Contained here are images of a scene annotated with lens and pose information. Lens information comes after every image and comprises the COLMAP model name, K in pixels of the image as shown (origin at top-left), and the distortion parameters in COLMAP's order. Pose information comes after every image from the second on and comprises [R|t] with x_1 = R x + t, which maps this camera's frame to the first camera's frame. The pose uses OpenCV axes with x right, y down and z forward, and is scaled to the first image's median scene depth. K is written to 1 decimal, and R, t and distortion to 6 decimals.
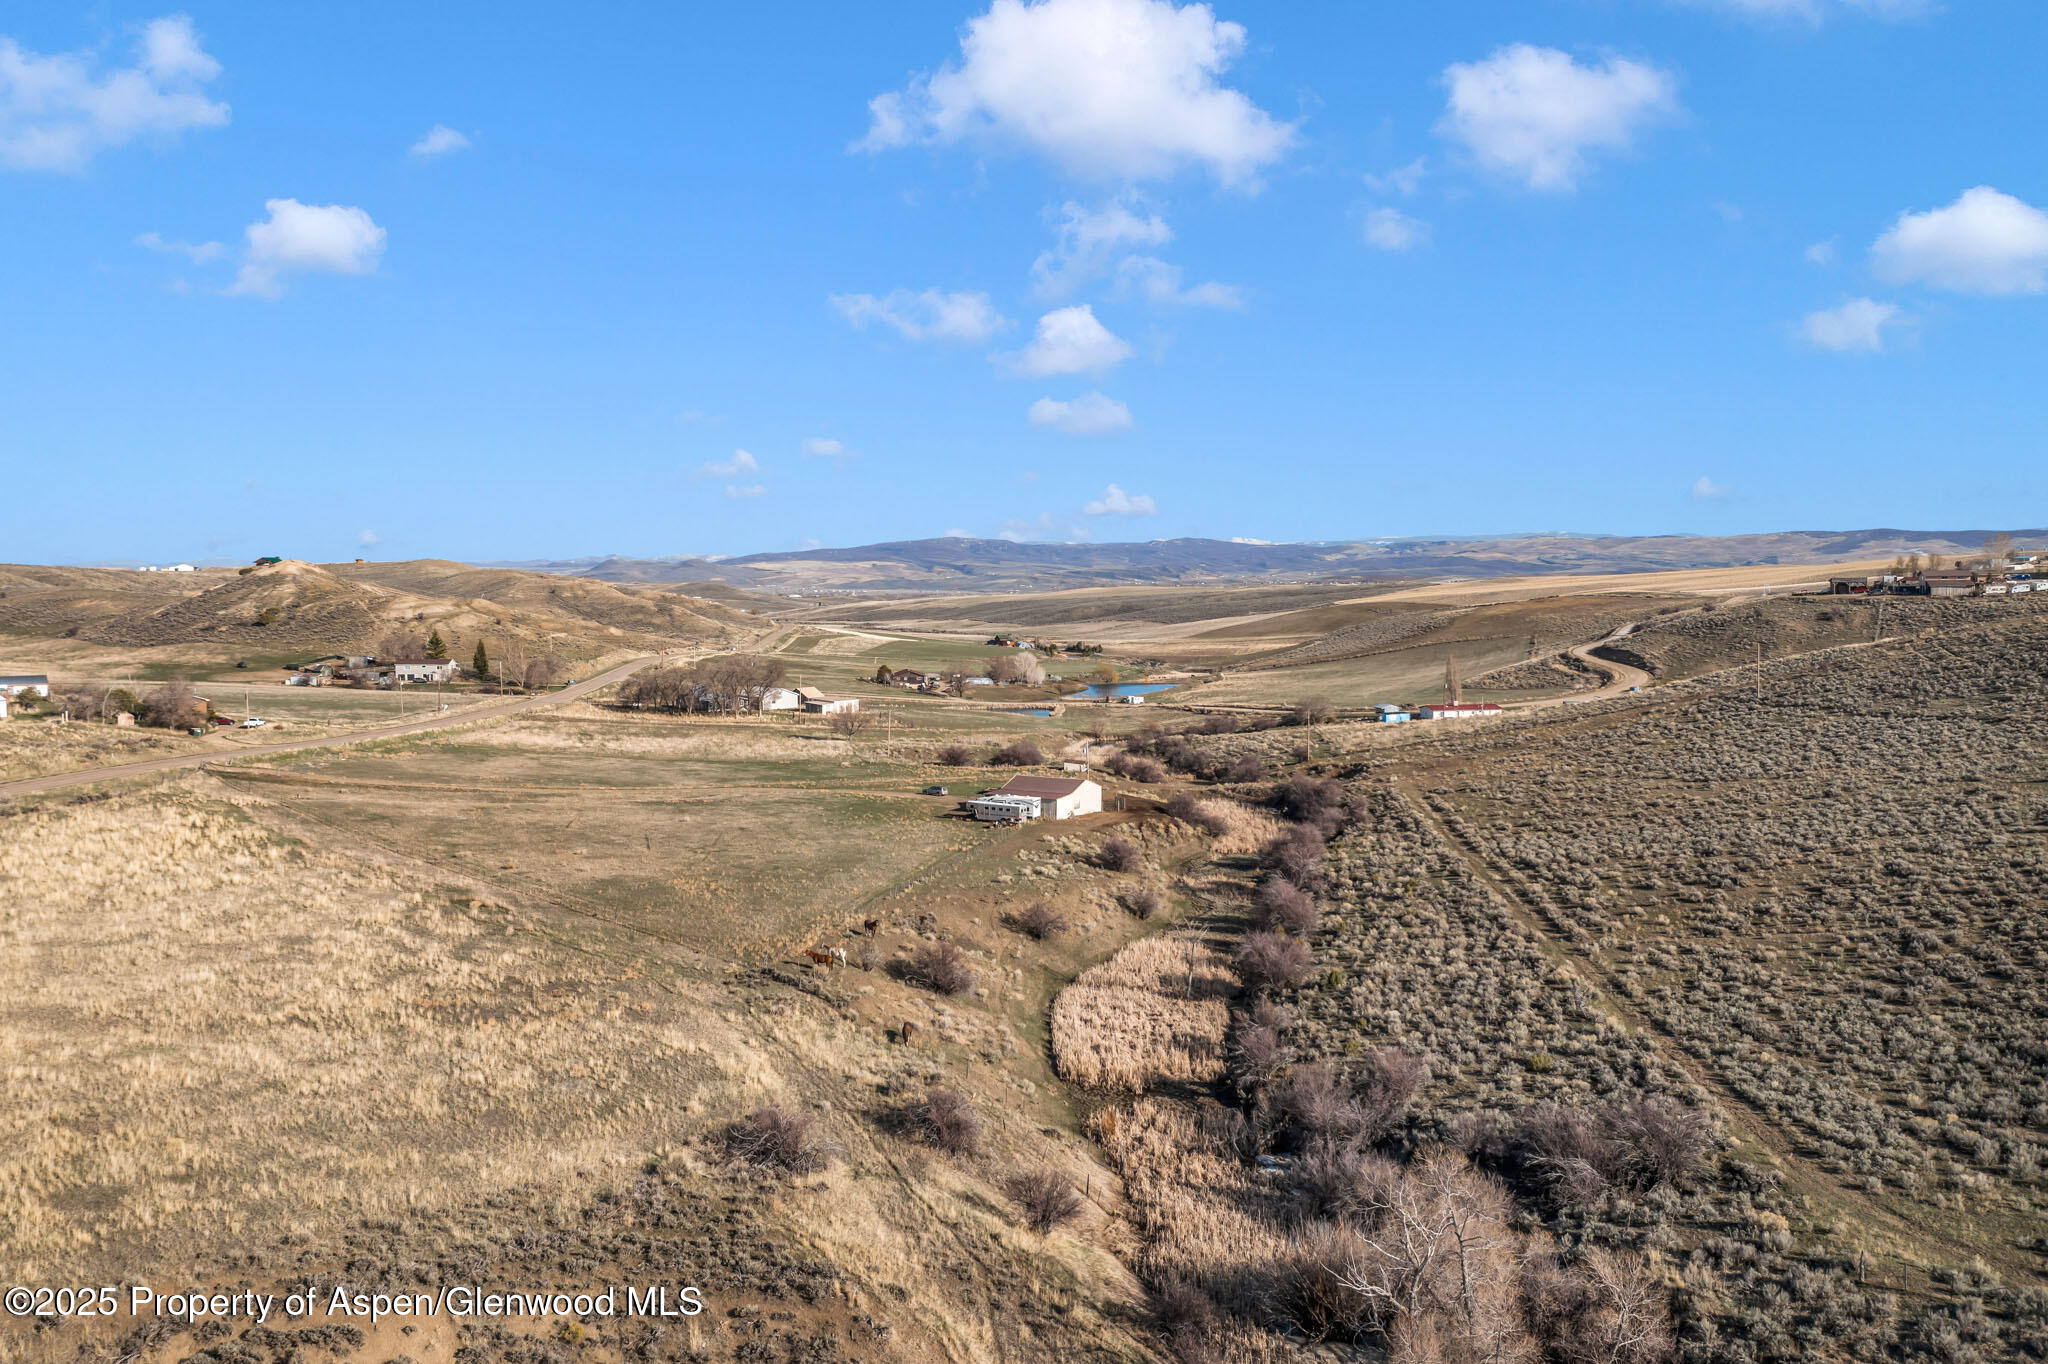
lens RADIAL K [[1588.6, 0, 1024.0], [0, 1588.6, 682.0], [0, 0, 1]] dist [-0.032481, 0.006626]
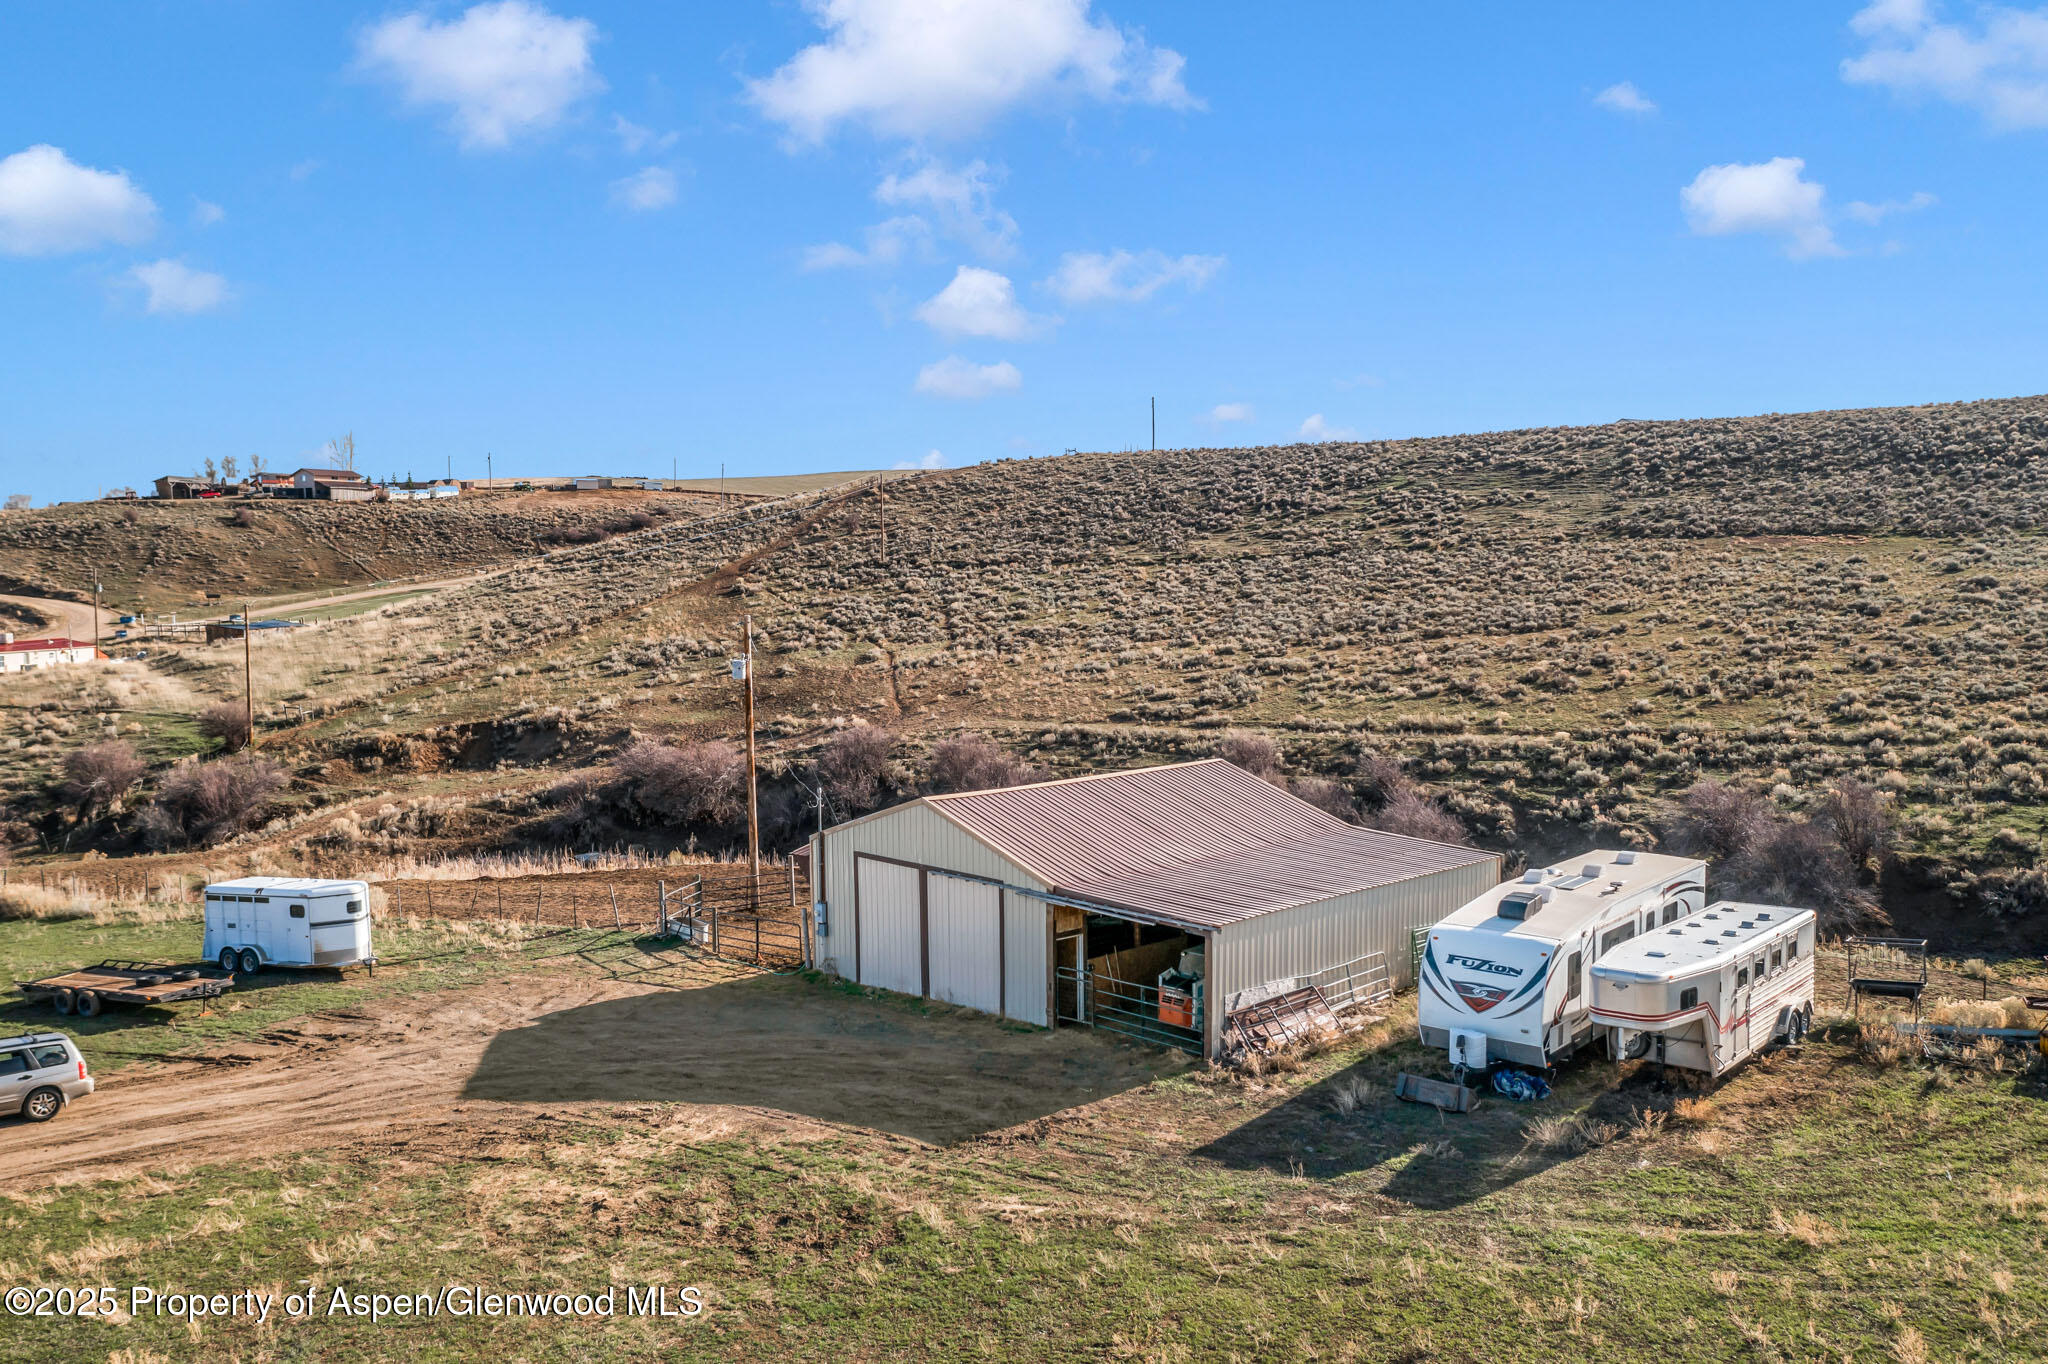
lens RADIAL K [[1591.0, 0, 1024.0], [0, 1591.0, 682.0], [0, 0, 1]] dist [-0.032568, 0.011704]
pose [[0.257151, -0.060786, 0.964458, -0.081624], [0.065113, 0.996842, 0.045466, 0.020394], [-0.964175, 0.051107, 0.260297, 0.486129]]
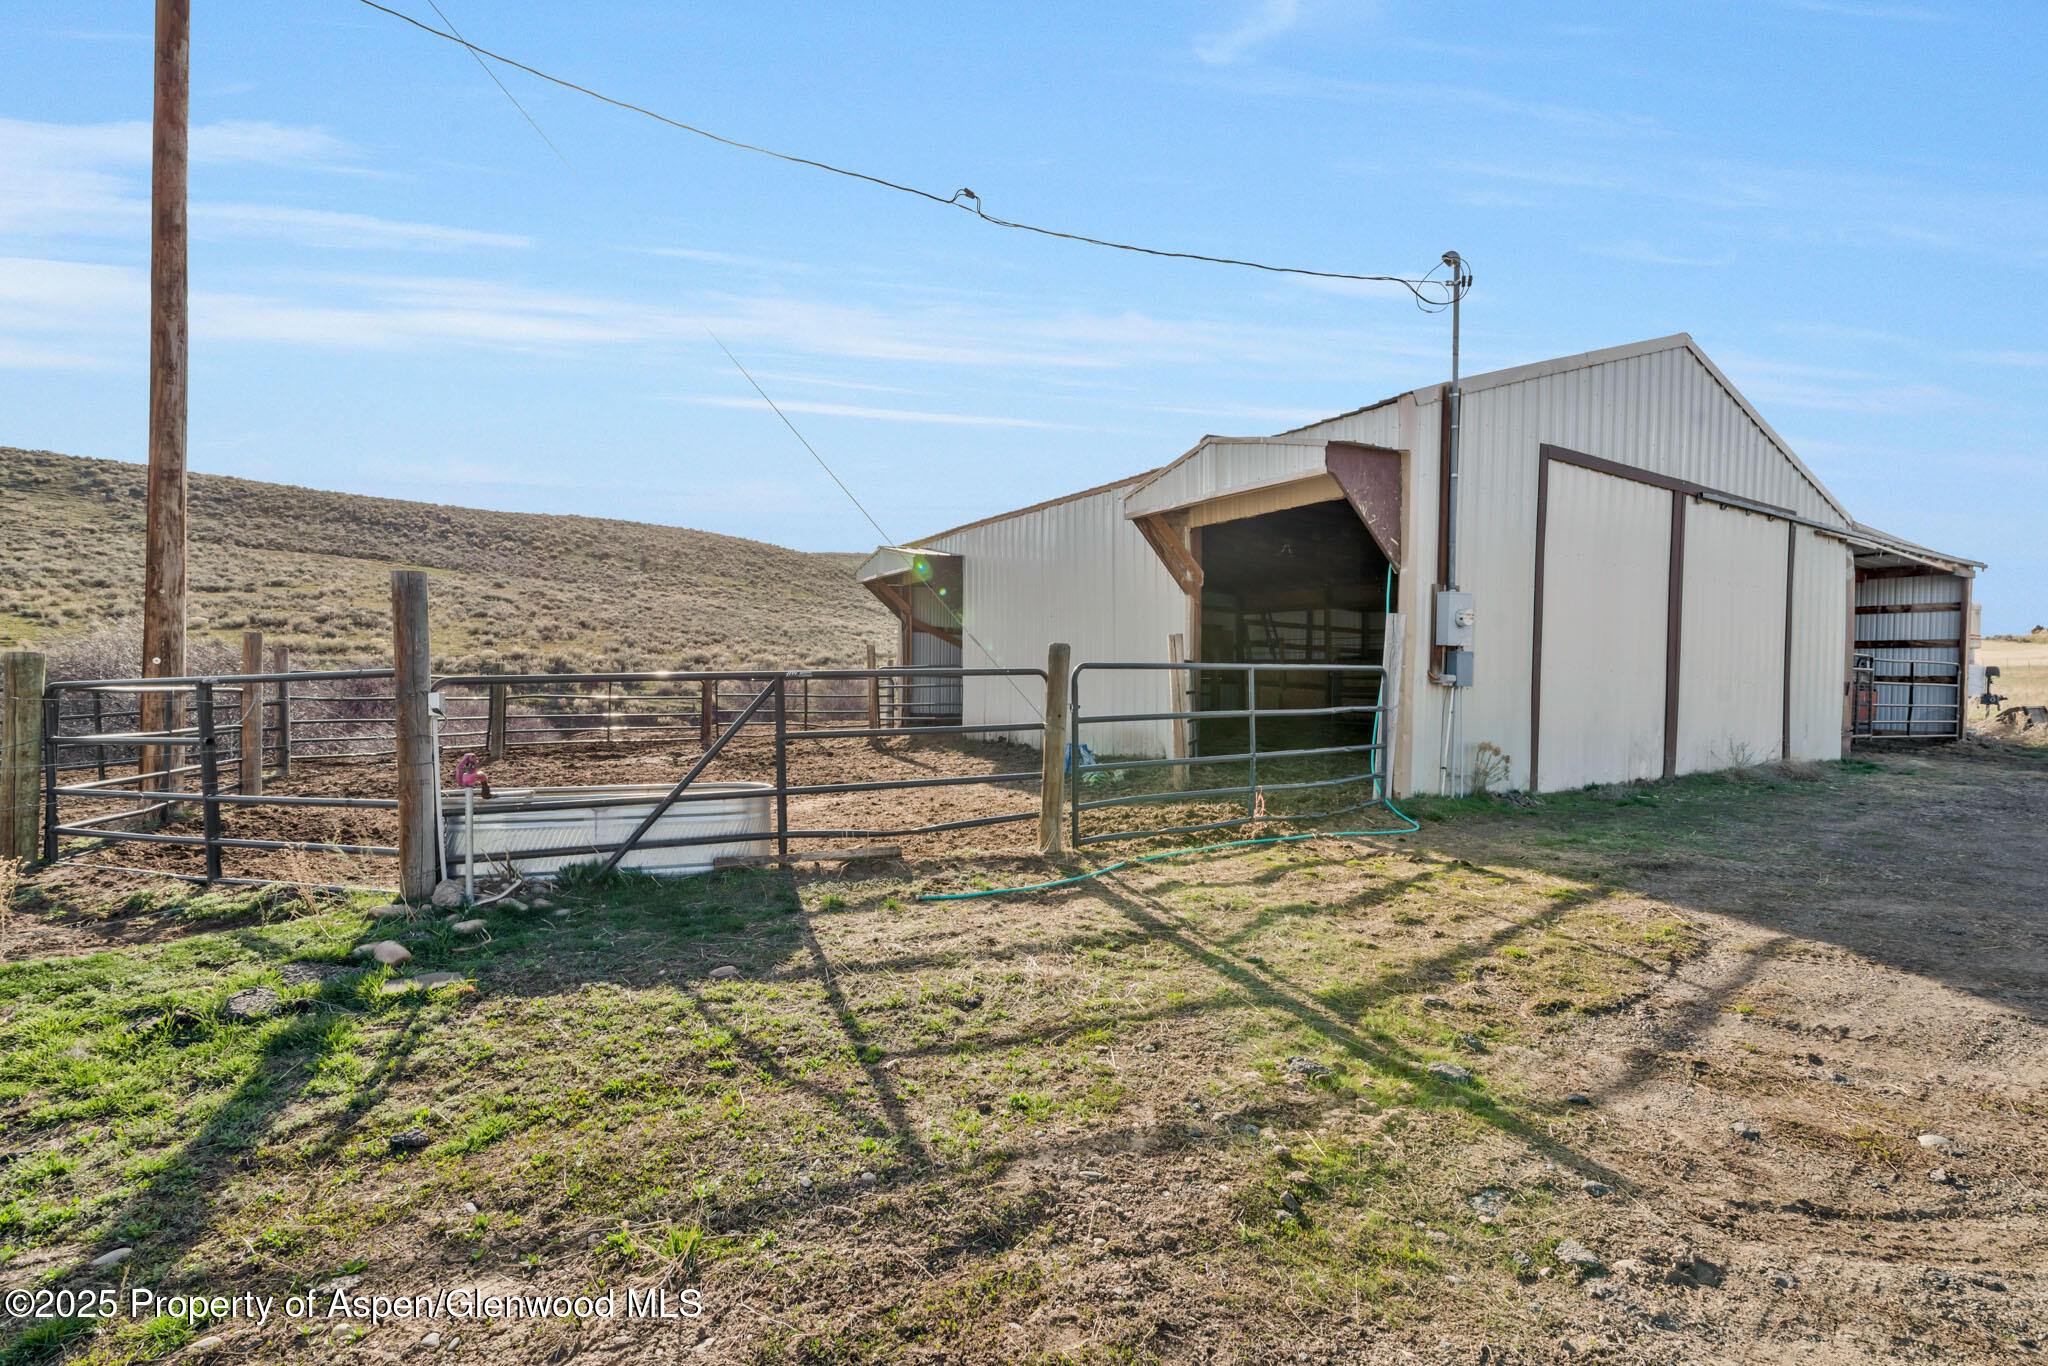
lens RADIAL K [[928.5, 0, 1024.0], [0, 928.5, 683.0], [0, 0, 1]] dist [-0.000018, 0.000567]
pose [[-0.863793, -0.023299, 0.503308, 0.000200], [0.006012, 0.998383, 0.056534, 0.037061], [-0.503812, 0.051860, -0.862255, 0.541408]]
